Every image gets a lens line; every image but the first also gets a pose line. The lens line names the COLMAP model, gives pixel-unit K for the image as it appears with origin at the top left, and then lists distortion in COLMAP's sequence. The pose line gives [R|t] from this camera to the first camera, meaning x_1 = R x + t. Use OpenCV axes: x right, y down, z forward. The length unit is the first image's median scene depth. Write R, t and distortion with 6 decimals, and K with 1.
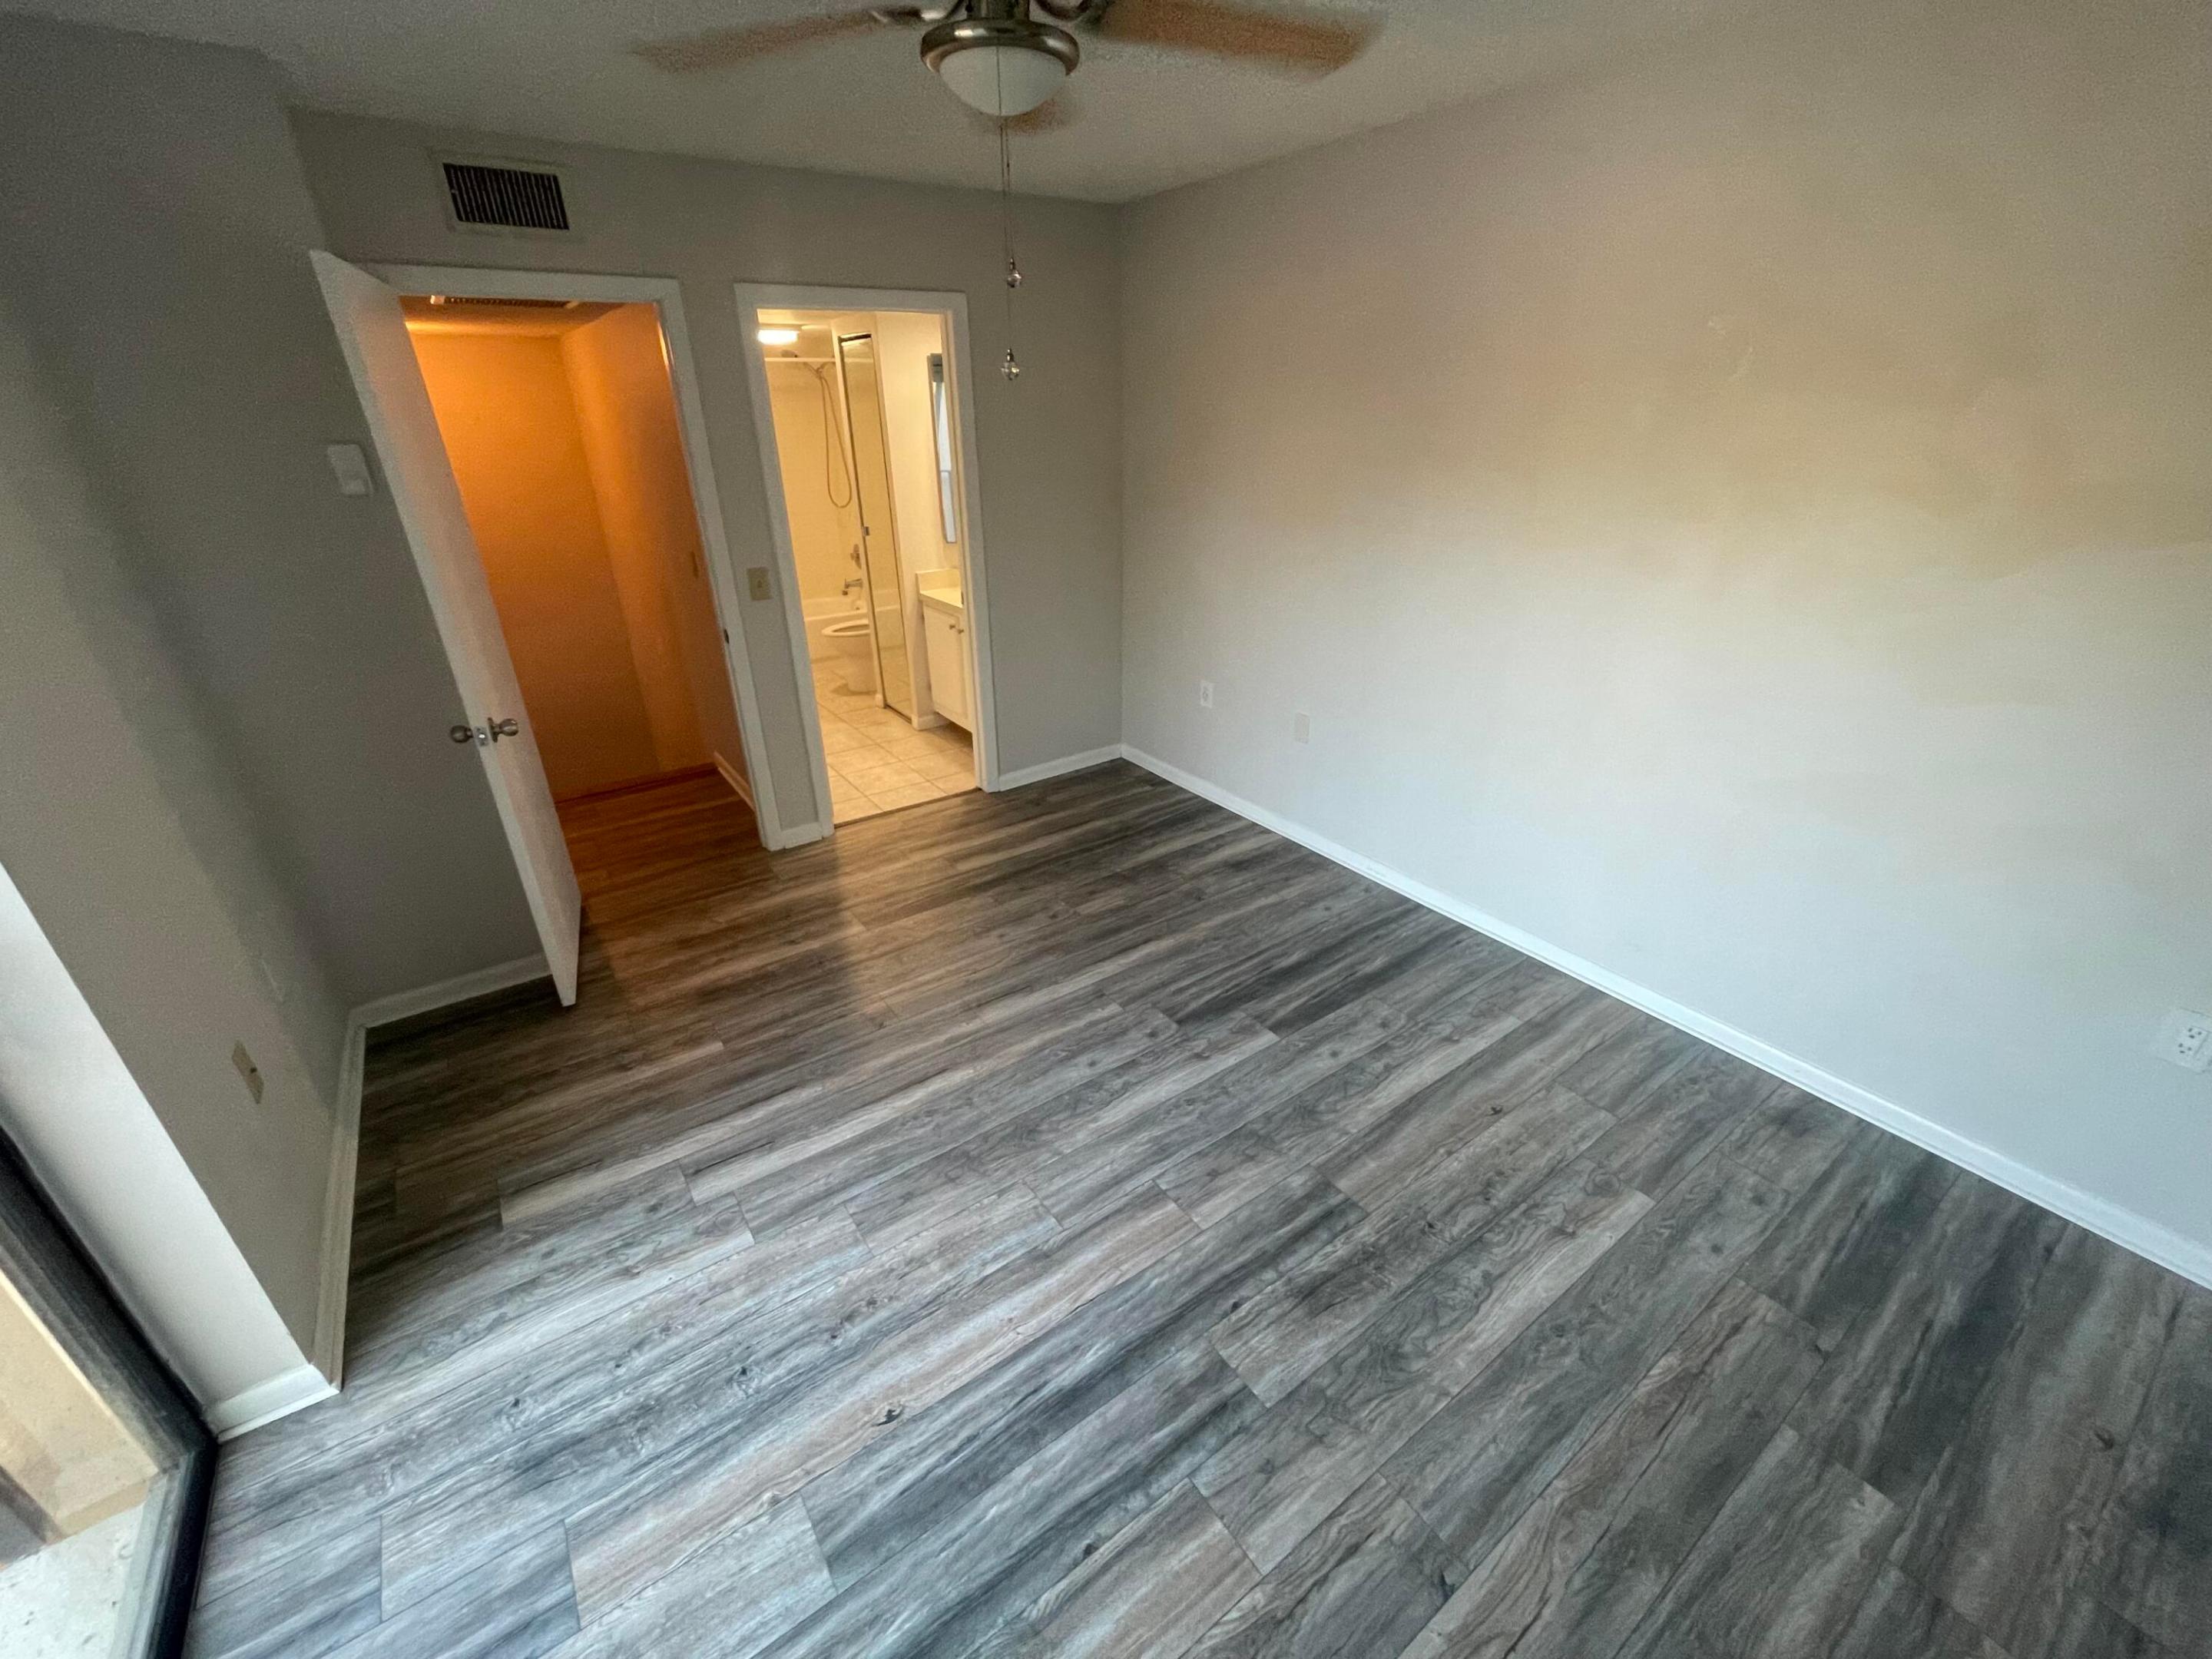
lens RADIAL K [[896.2, 0, 1084.4], [0, 896.2, 833.0], [0, 0, 1]] dist [-0.001519, 0.001058]
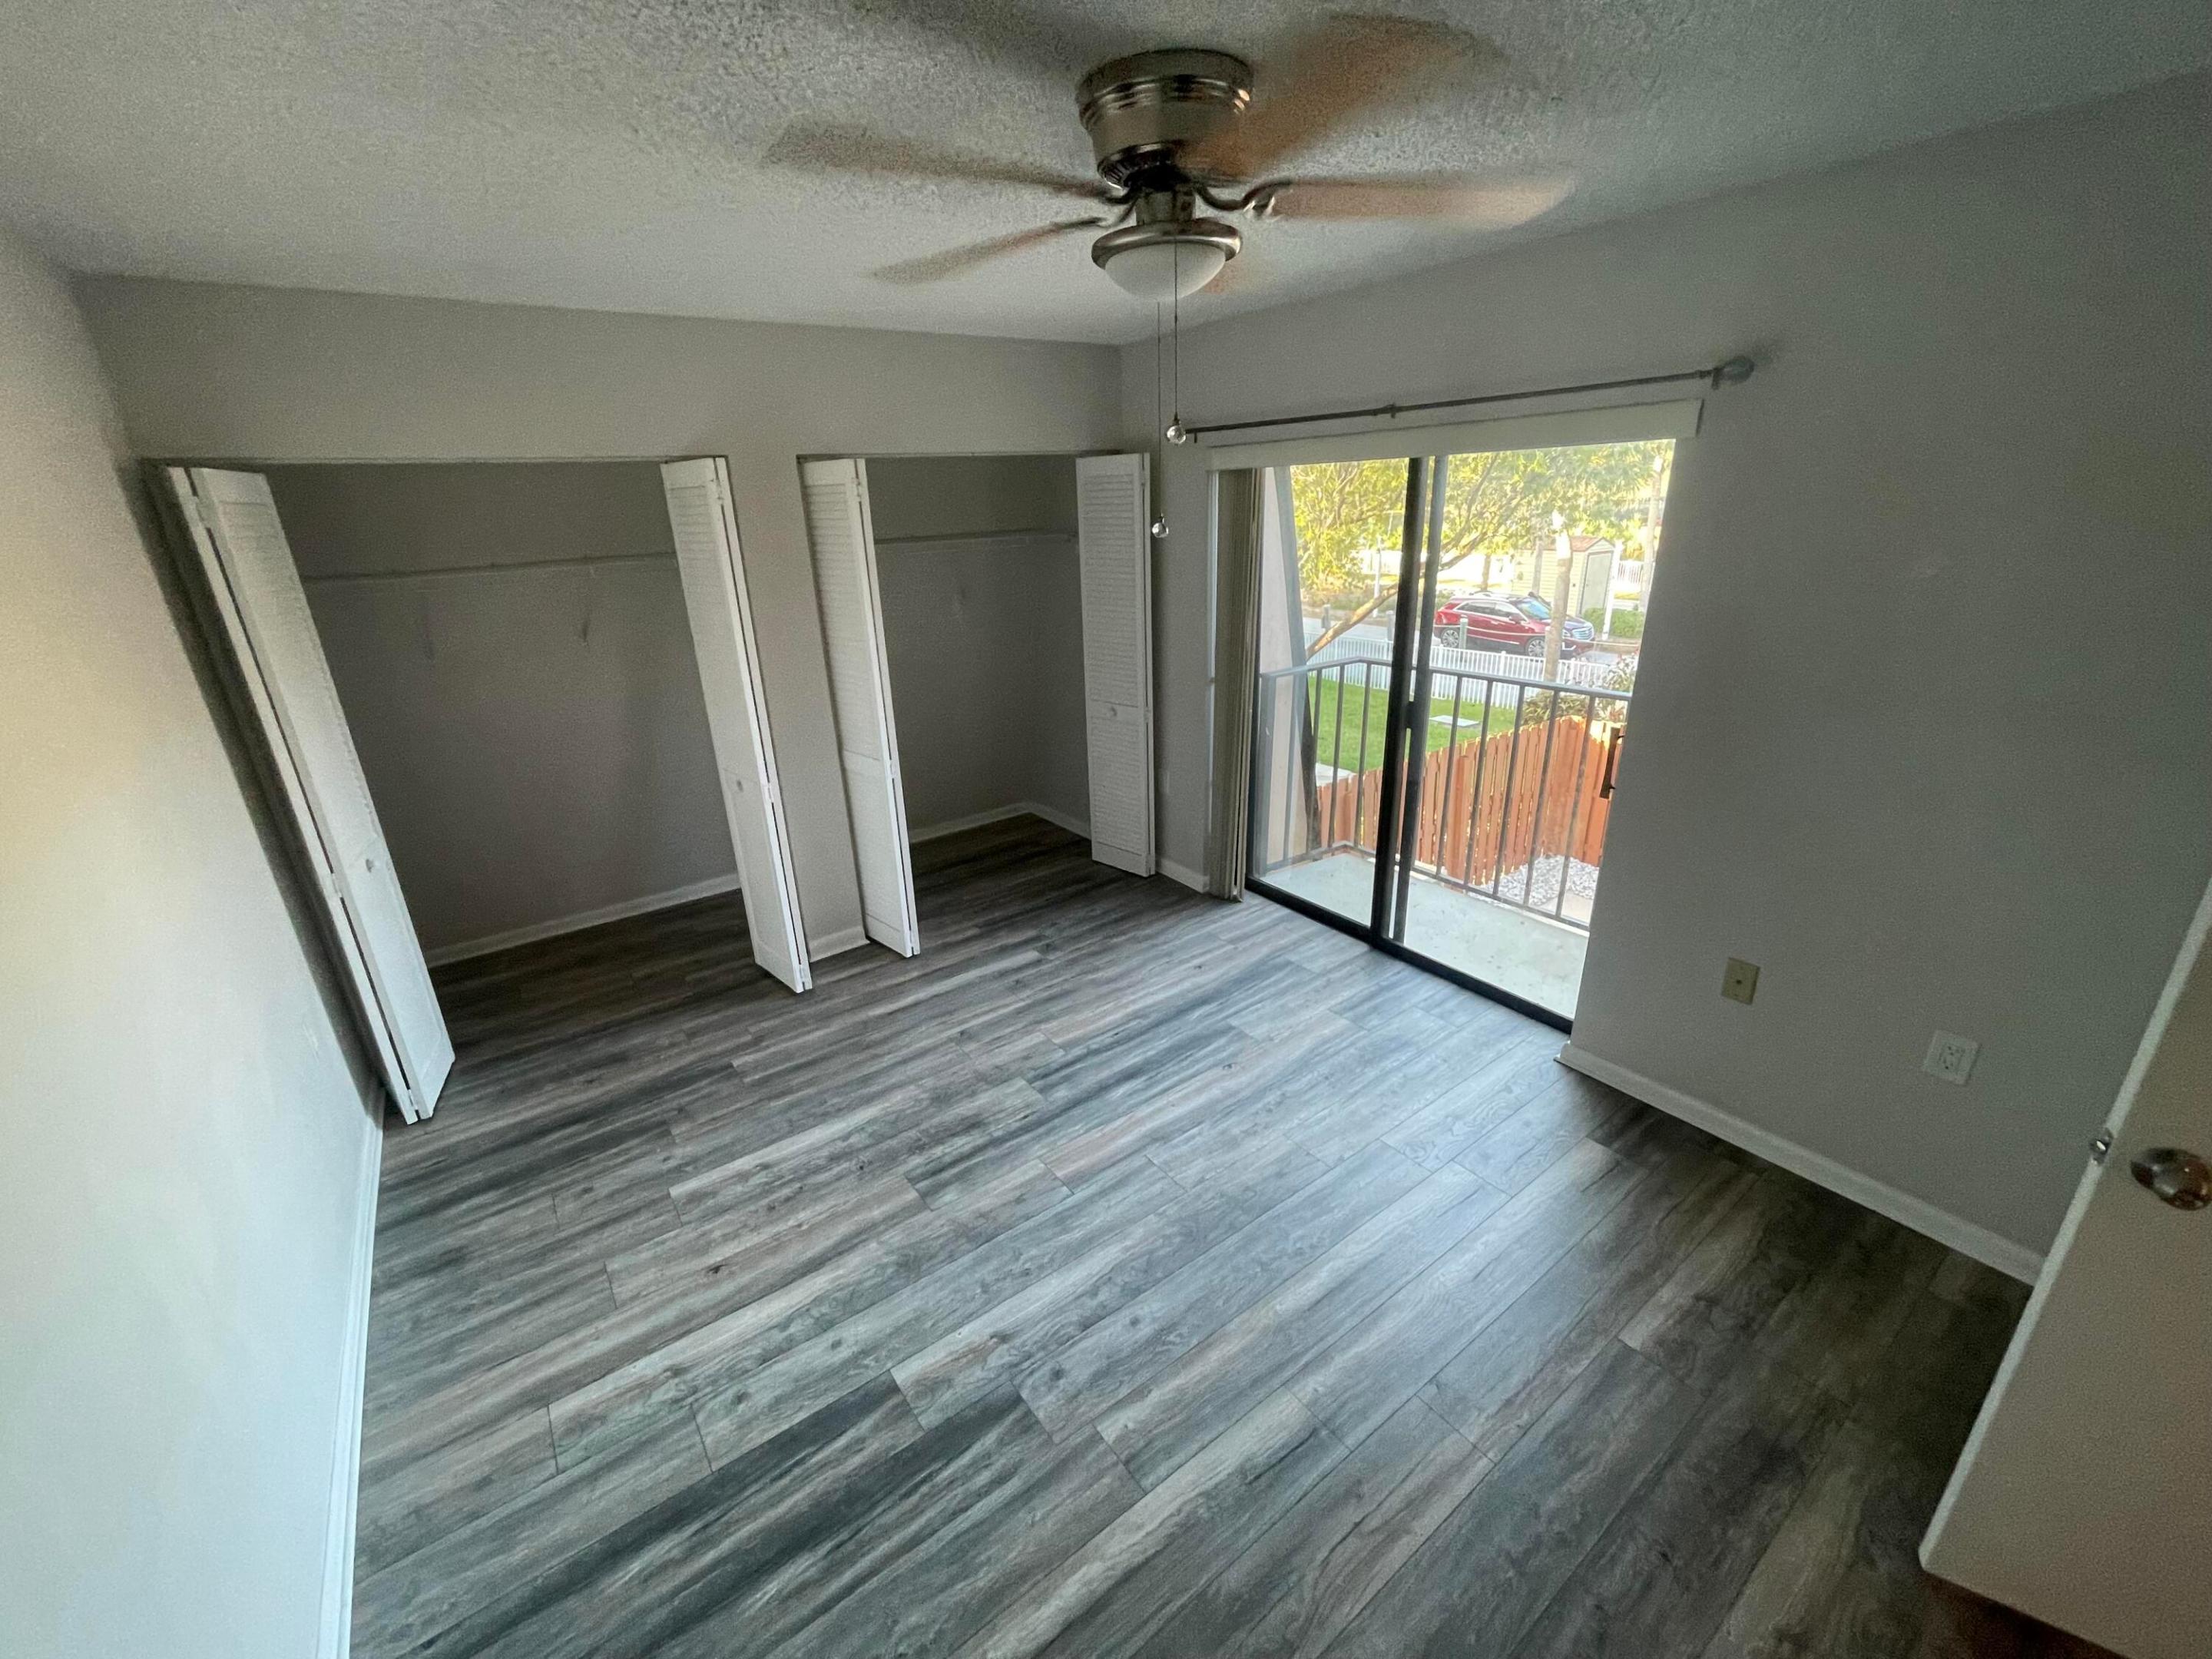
lens RADIAL K [[896.2, 0, 1095.7], [0, 896.2, 830.8], [0, 0, 1]] dist [-0.001519, 0.001058]
pose [[-0.998150, 0.060581, -0.005239, 0.025640], [0.037963, 0.688157, 0.724568, -0.773277], [0.047501, 0.723028, -0.689183, 1.469516]]
